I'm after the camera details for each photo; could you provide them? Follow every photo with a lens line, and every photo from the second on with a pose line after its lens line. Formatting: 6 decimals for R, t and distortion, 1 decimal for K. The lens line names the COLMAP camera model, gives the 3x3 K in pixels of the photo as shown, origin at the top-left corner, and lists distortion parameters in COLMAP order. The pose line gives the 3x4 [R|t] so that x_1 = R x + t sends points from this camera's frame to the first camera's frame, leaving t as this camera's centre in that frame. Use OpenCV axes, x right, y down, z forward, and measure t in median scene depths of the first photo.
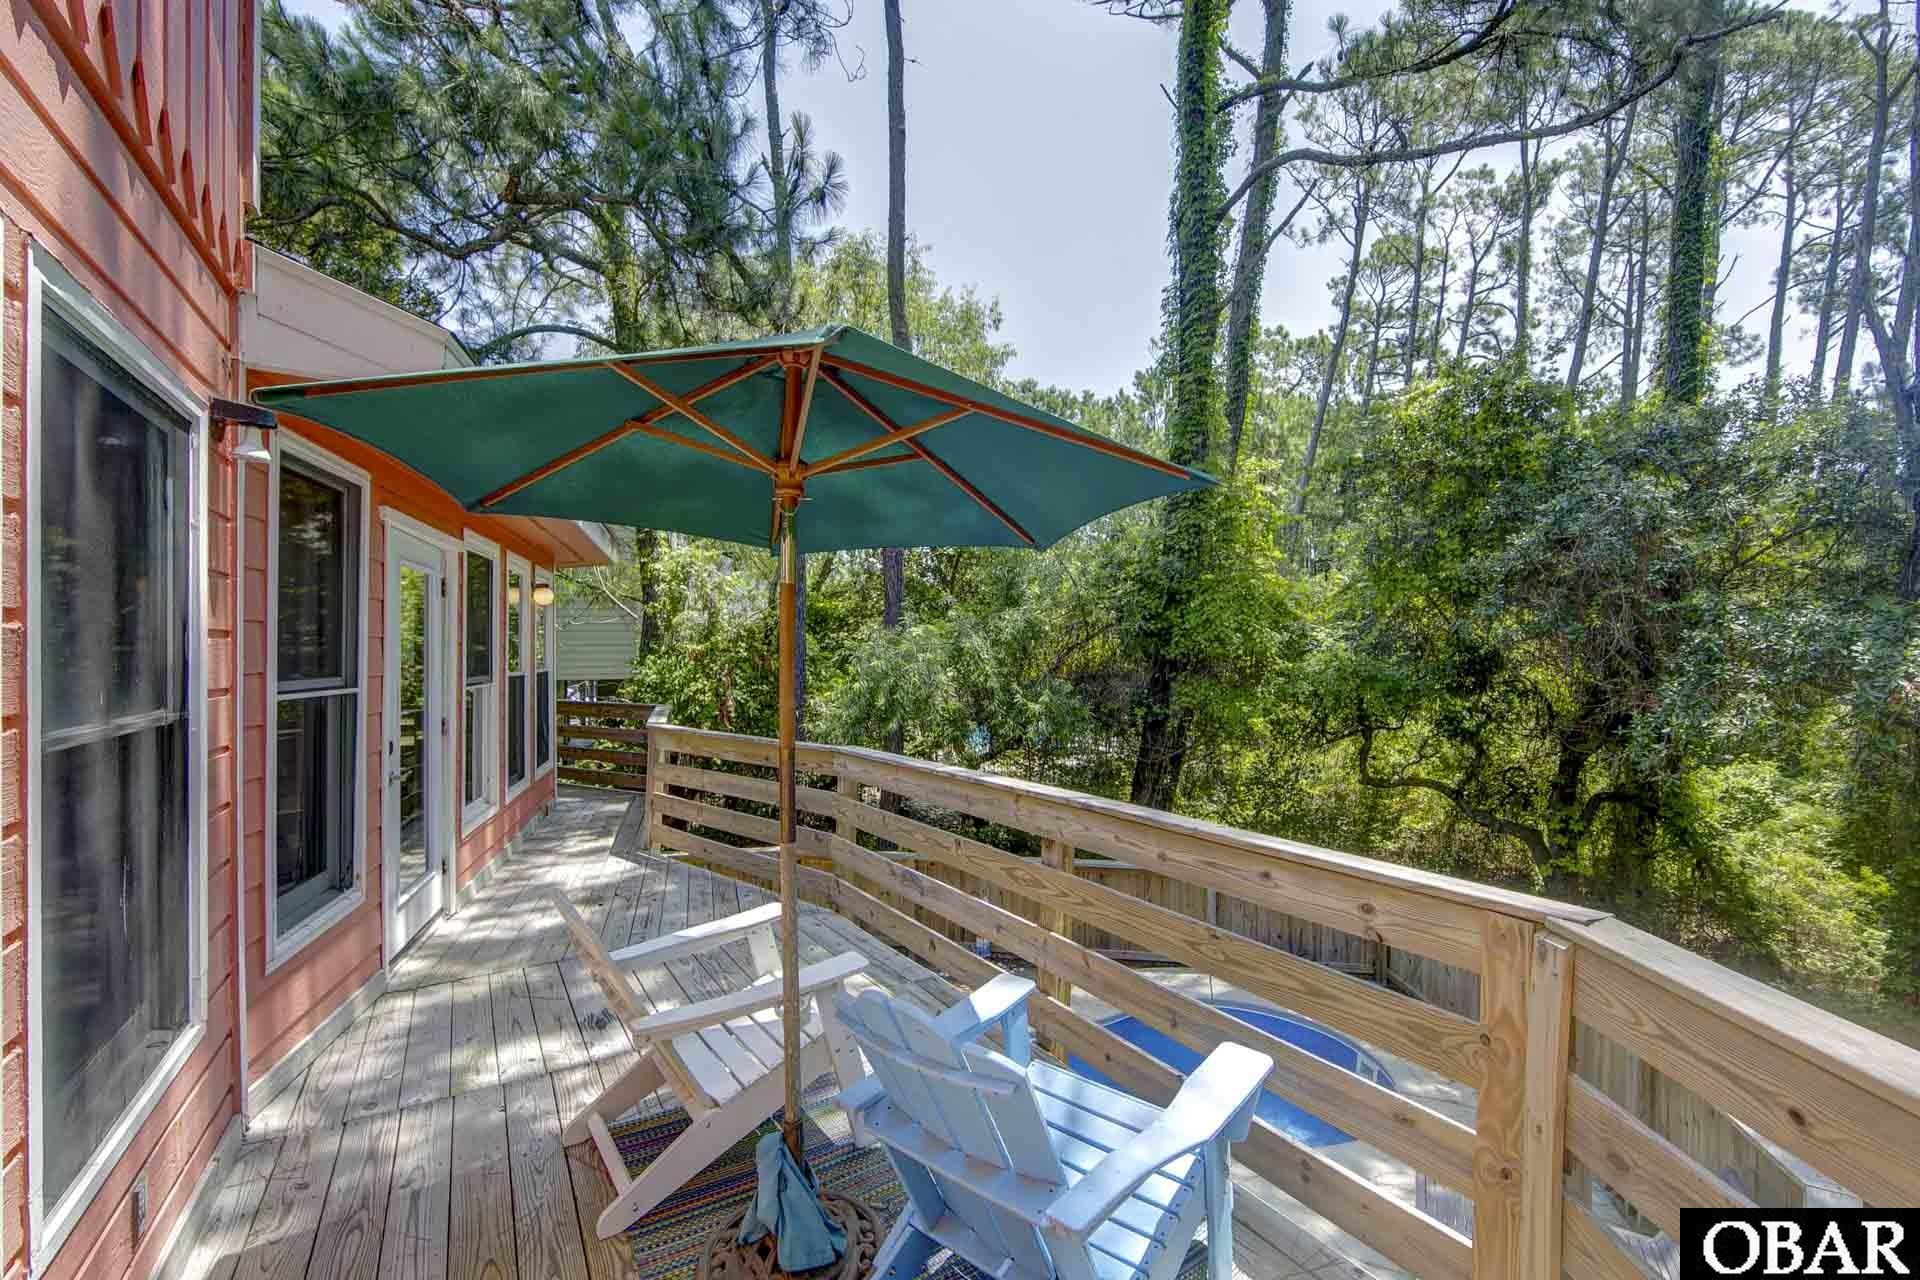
lens RADIAL K [[791.0, 0, 962.6], [0, 791.0, 644.9], [0, 0, 1]] dist [-0.009066, 0.000679]
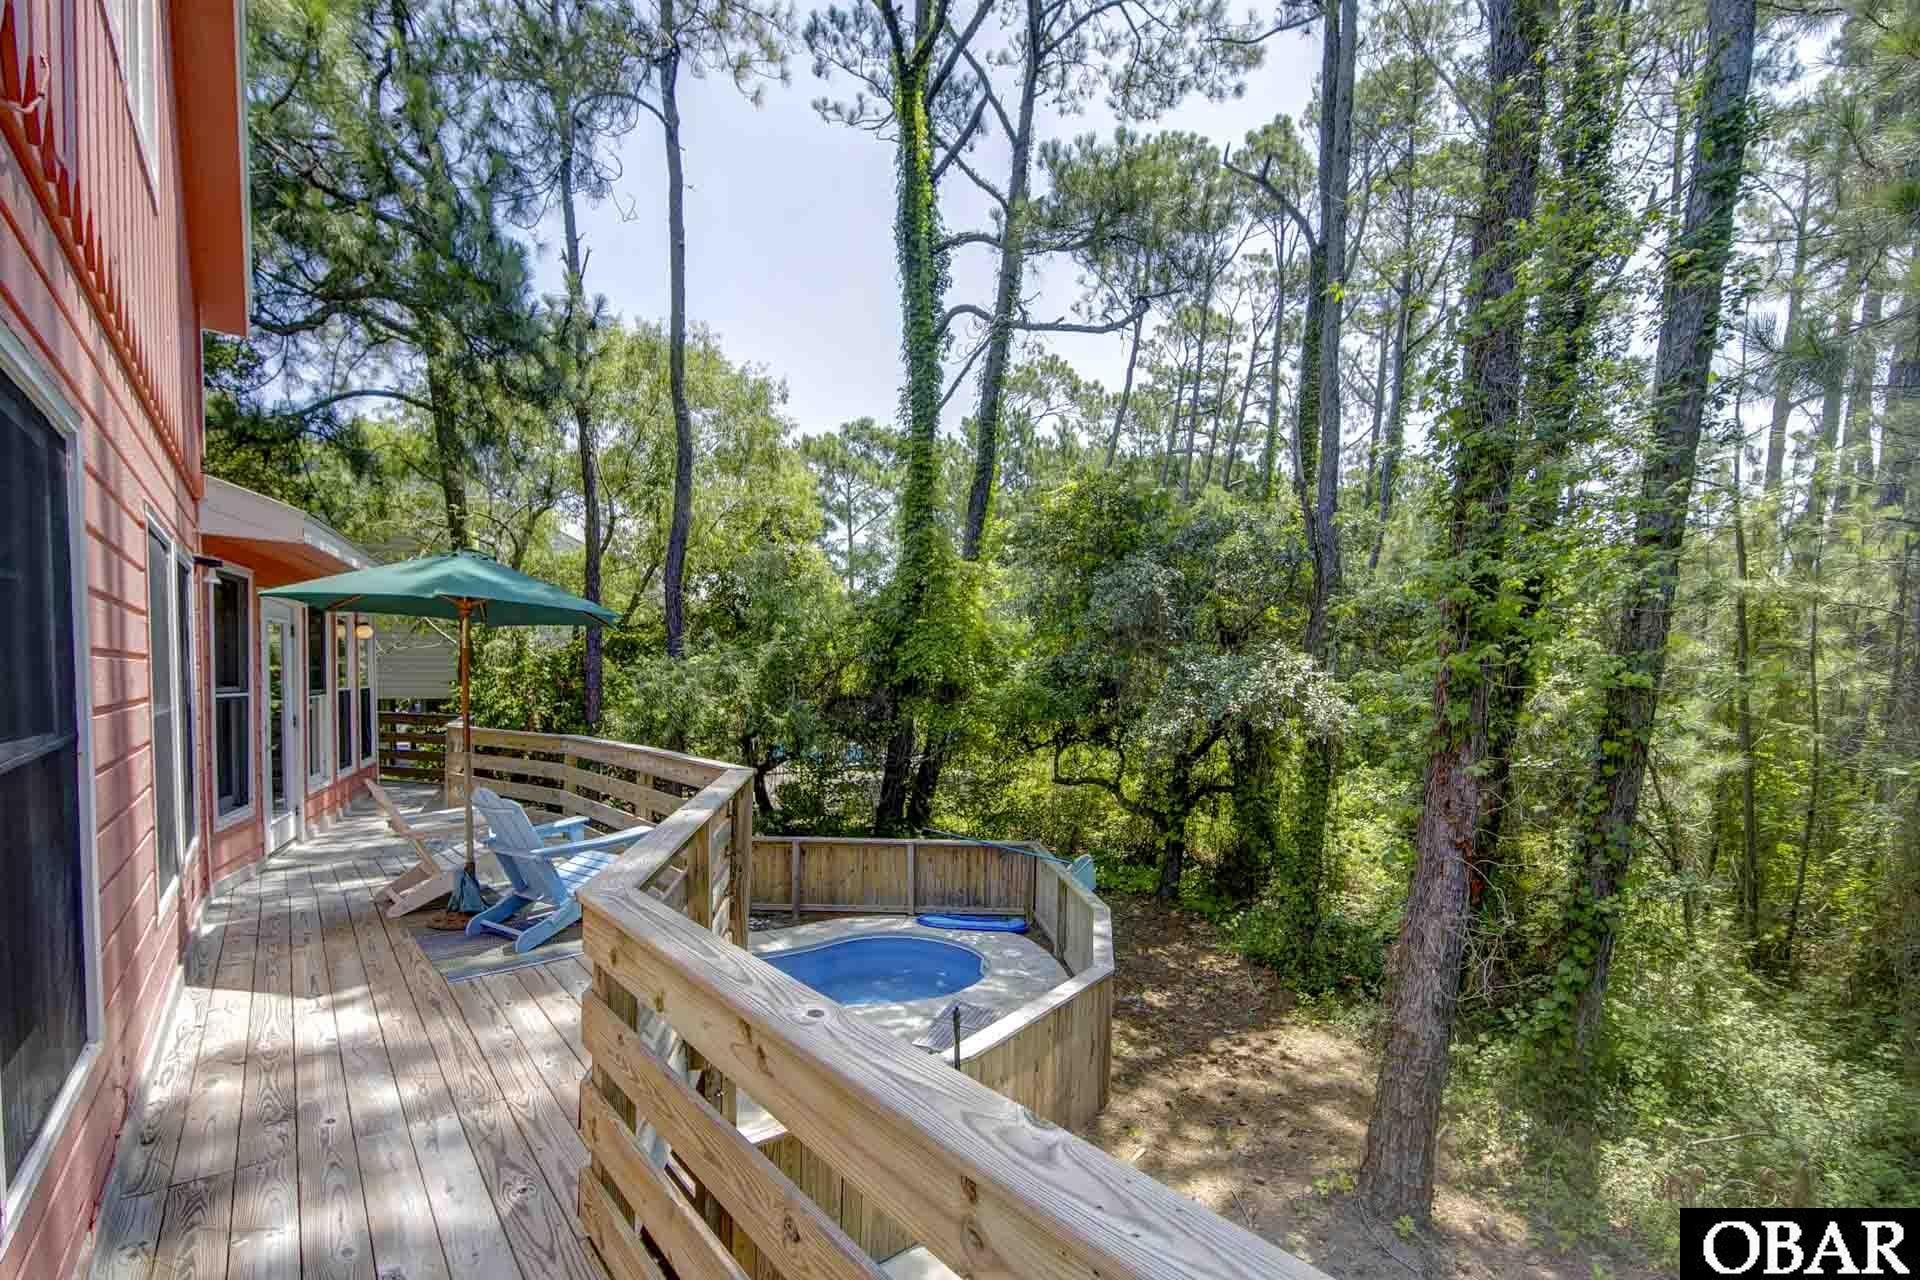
lens RADIAL K [[816.3, 0, 948.1], [0, 816.3, 701.5], [0, 0, 1]] dist [-0.003671, -0.000168]
pose [[0.991761, 0.007916, 0.127856, 0.192097], [-0.012826, 0.999210, 0.037627, -0.005415], [-0.127457, -0.038957, 0.991079, -0.350685]]
